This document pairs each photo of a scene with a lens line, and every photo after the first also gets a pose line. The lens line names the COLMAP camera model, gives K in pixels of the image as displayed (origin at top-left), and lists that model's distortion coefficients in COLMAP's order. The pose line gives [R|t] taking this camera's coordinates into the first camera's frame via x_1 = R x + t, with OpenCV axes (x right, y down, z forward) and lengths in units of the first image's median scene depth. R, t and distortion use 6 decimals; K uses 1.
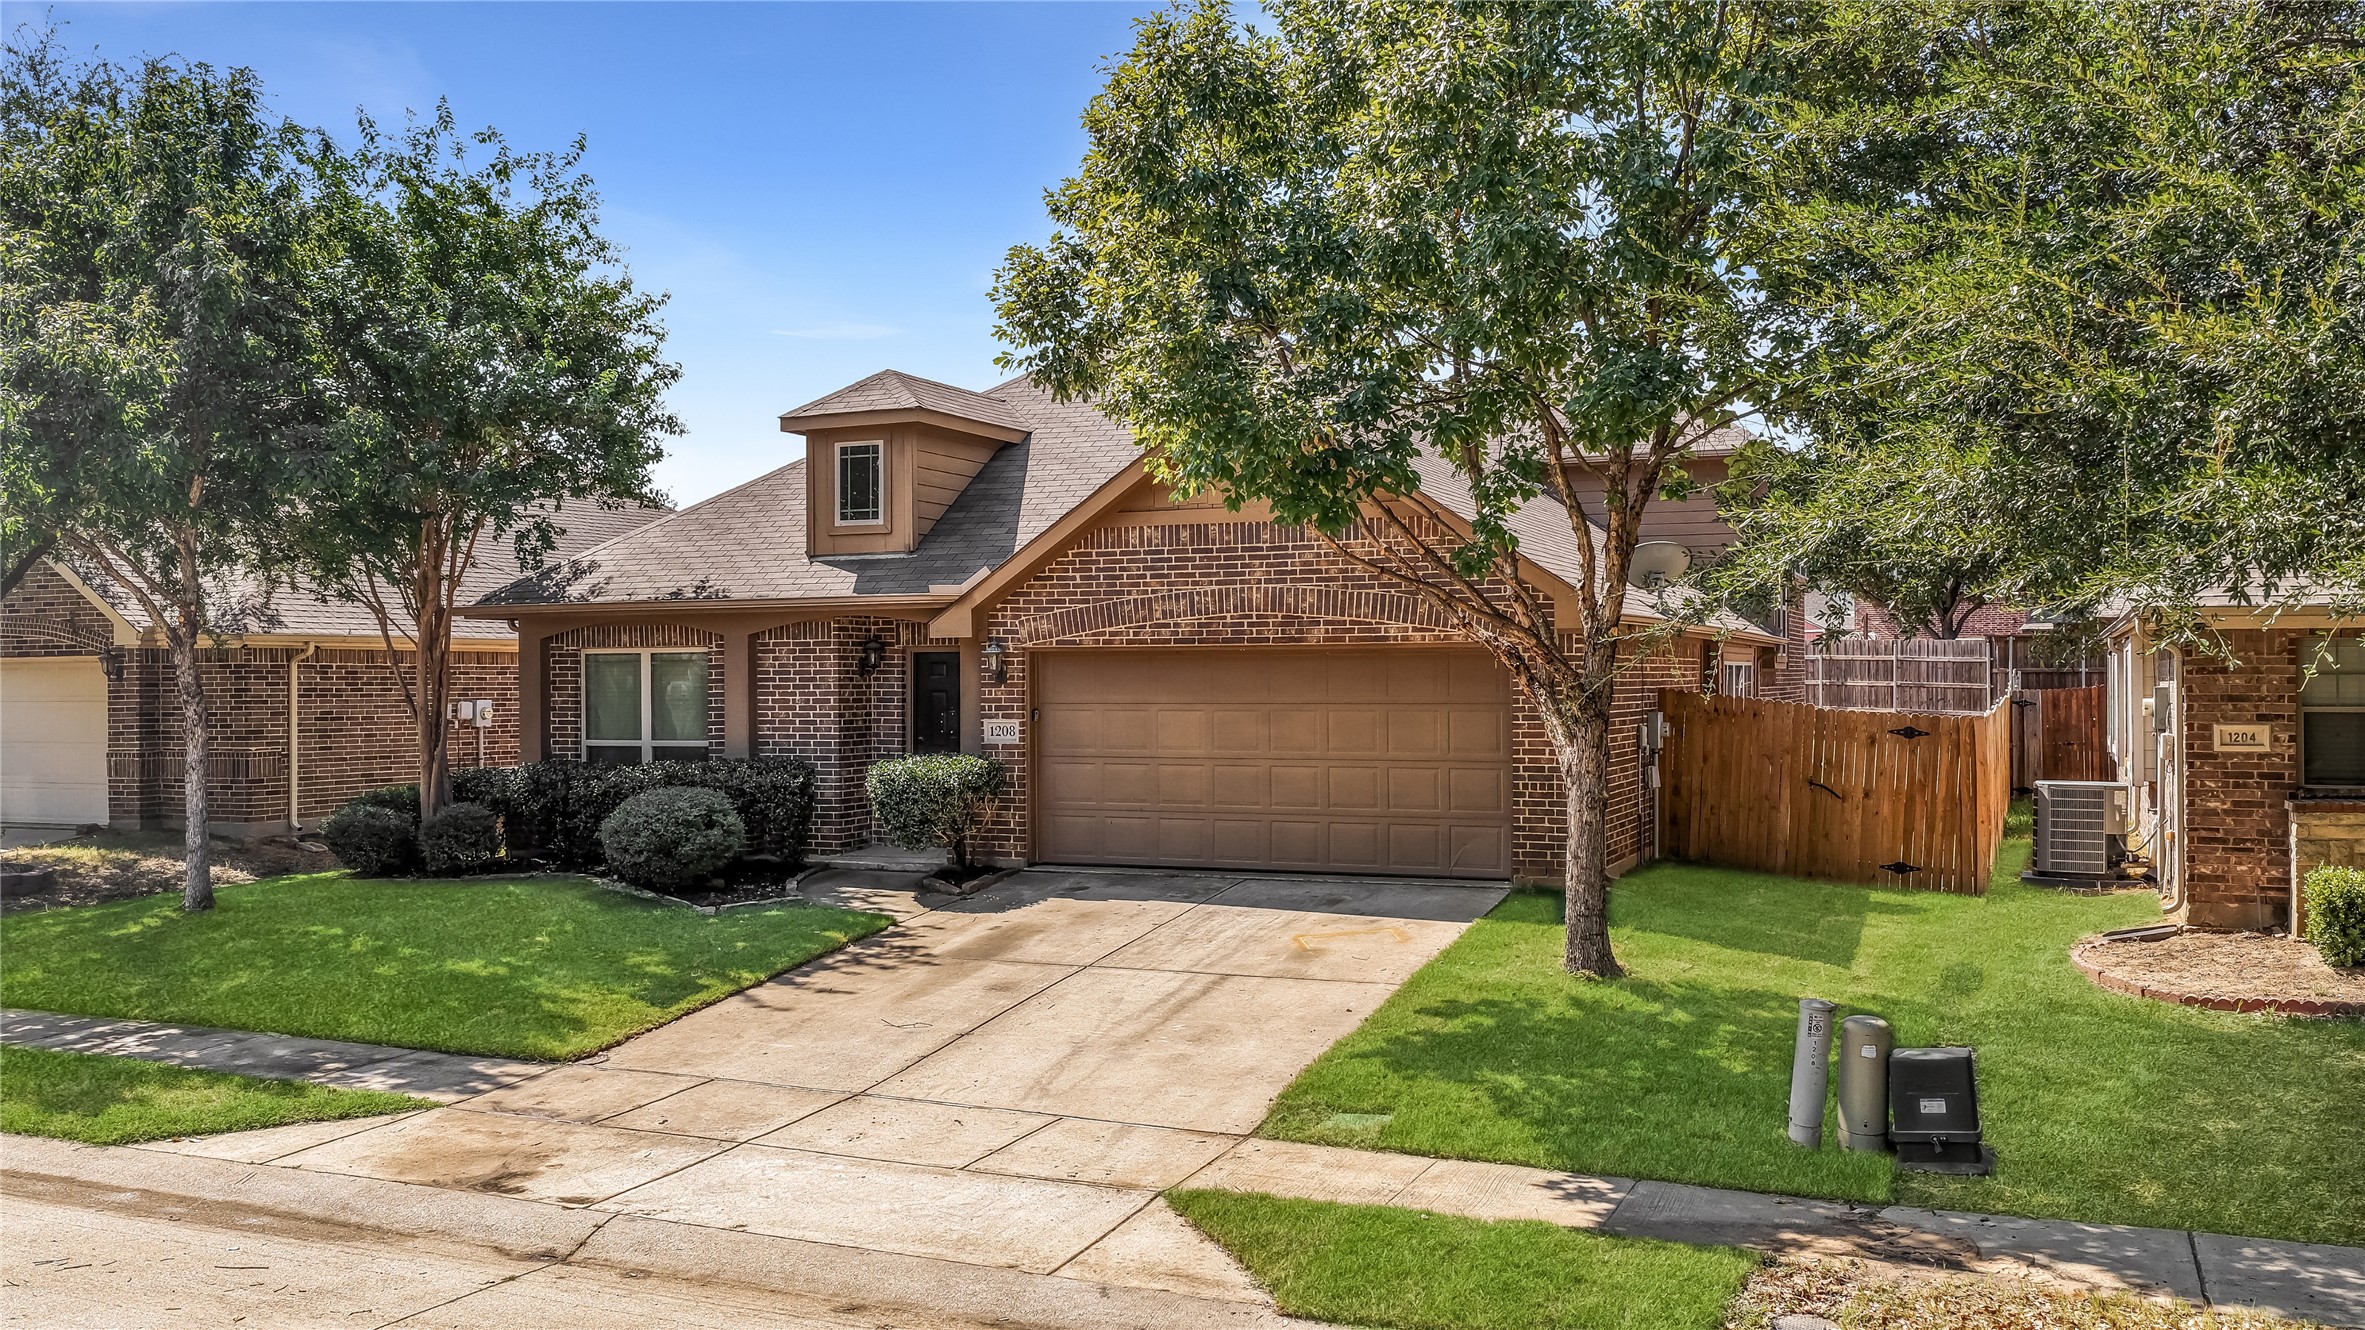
lens RADIAL K [[1967.9, 0, 1182.5], [0, 1967.9, 665.0], [0, 0, 1]] dist [-0.005147, 0.014294]
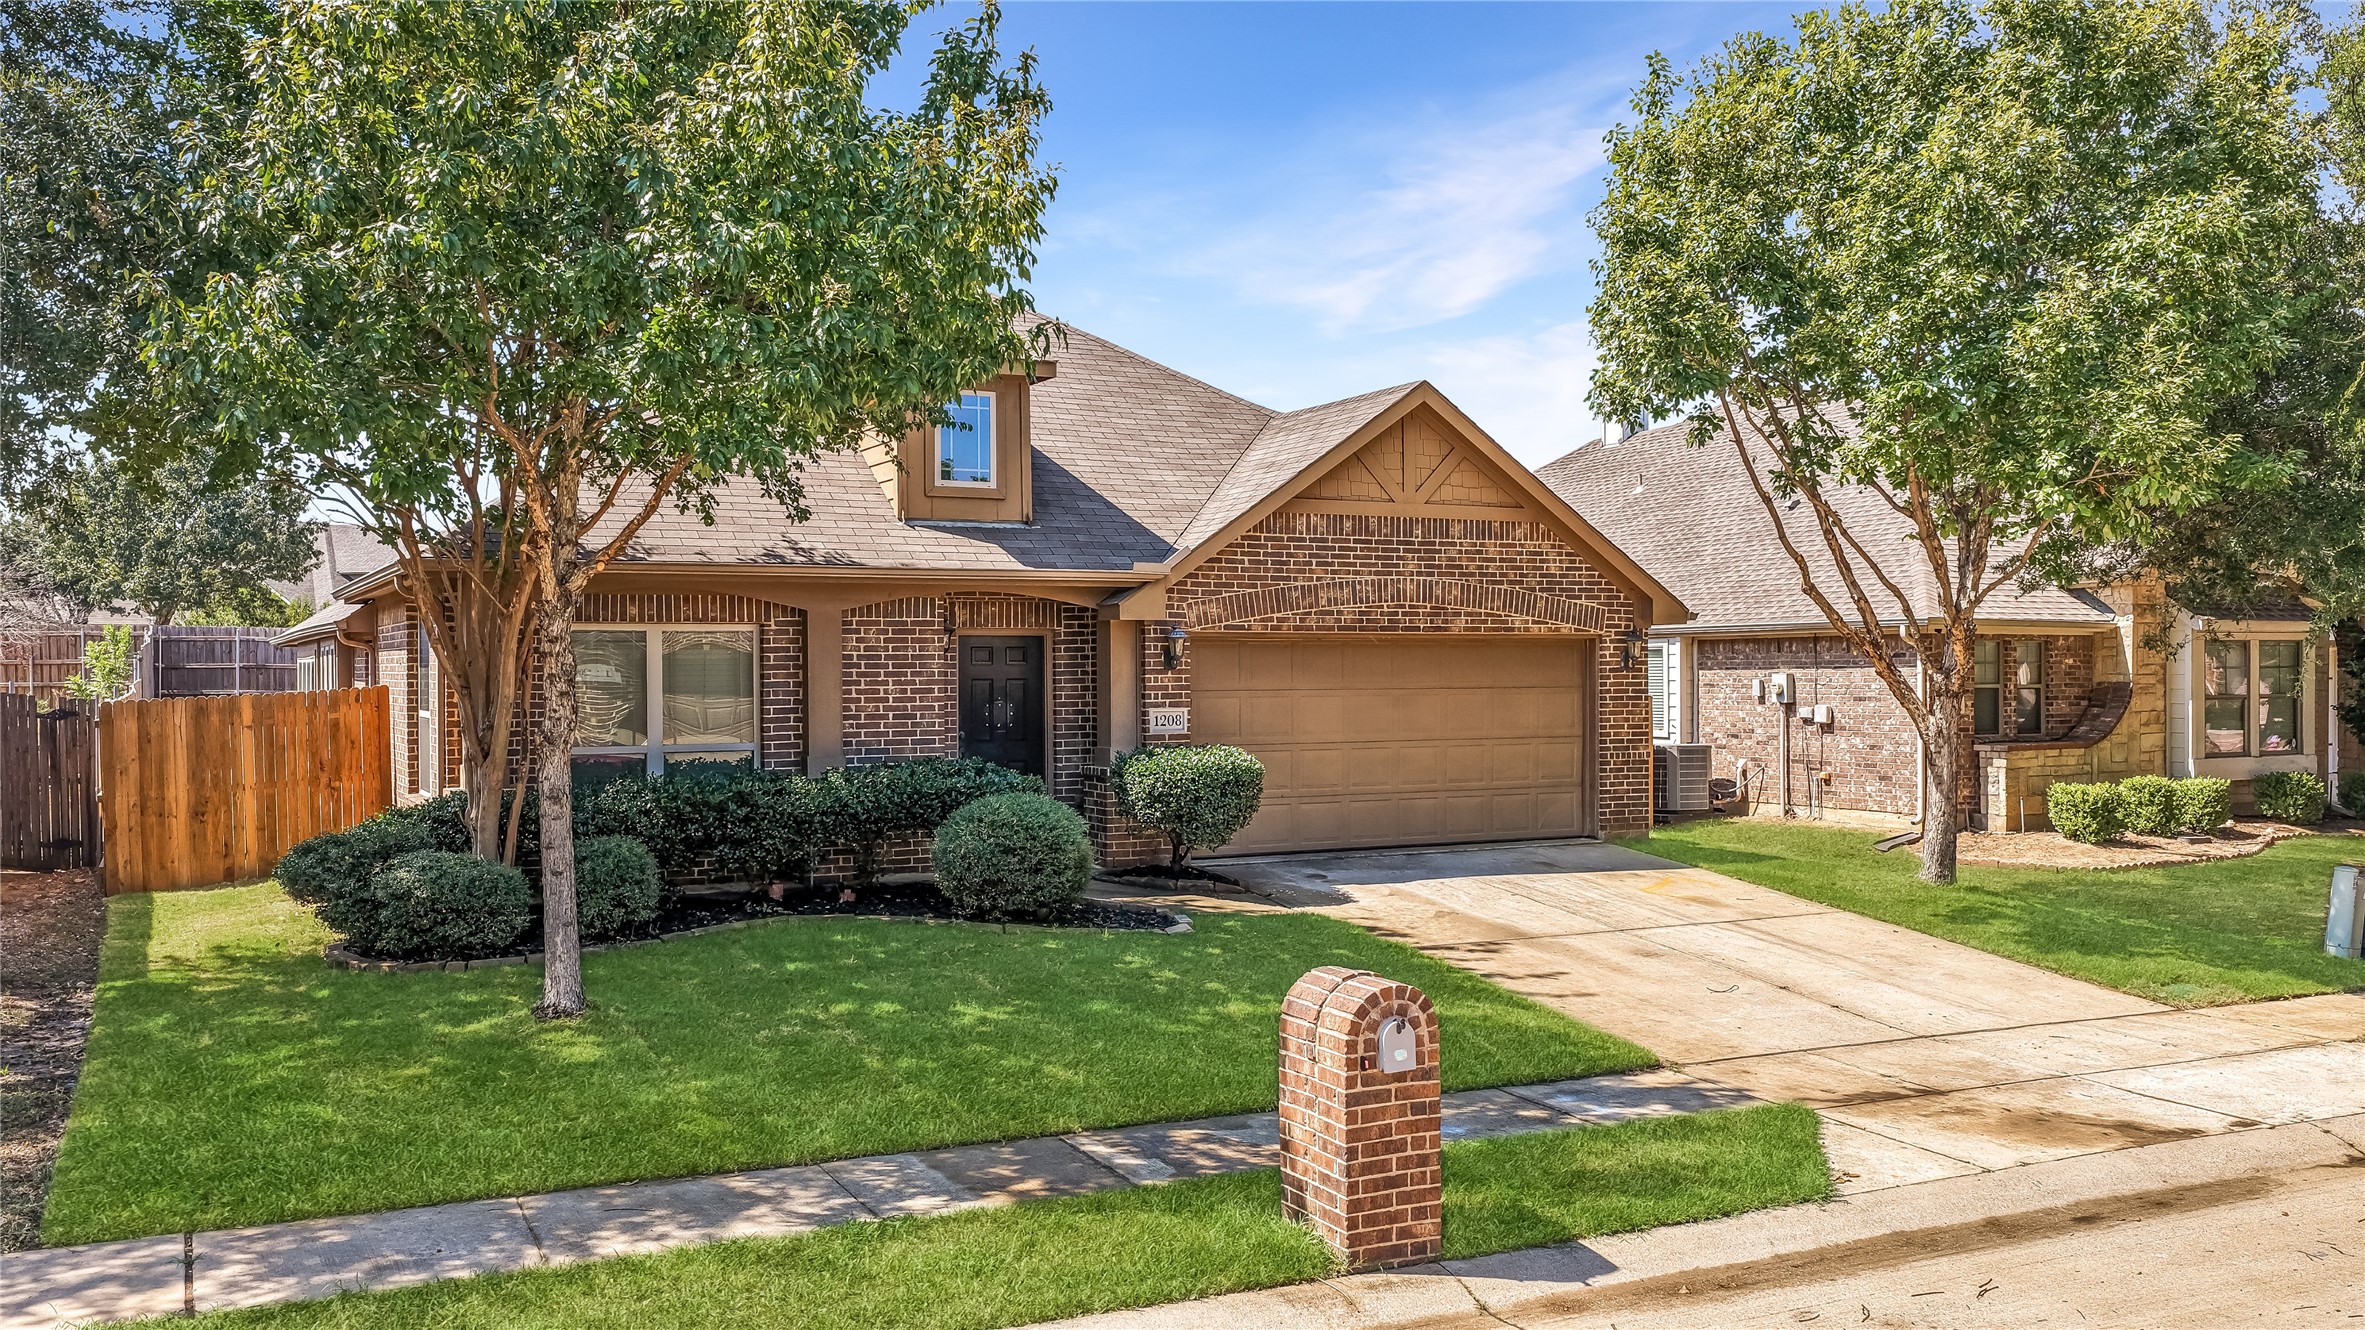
lens RADIAL K [[1967.9, 0, 1182.5], [0, 1967.9, 665.0], [0, 0, 1]] dist [-0.005147, 0.014294]
pose [[0.637170, 0.003312, 0.770716, -0.841741], [-0.004511, 0.999990, -0.000568, 0.007829], [-0.770710, -0.003115, 0.637179, 0.411046]]
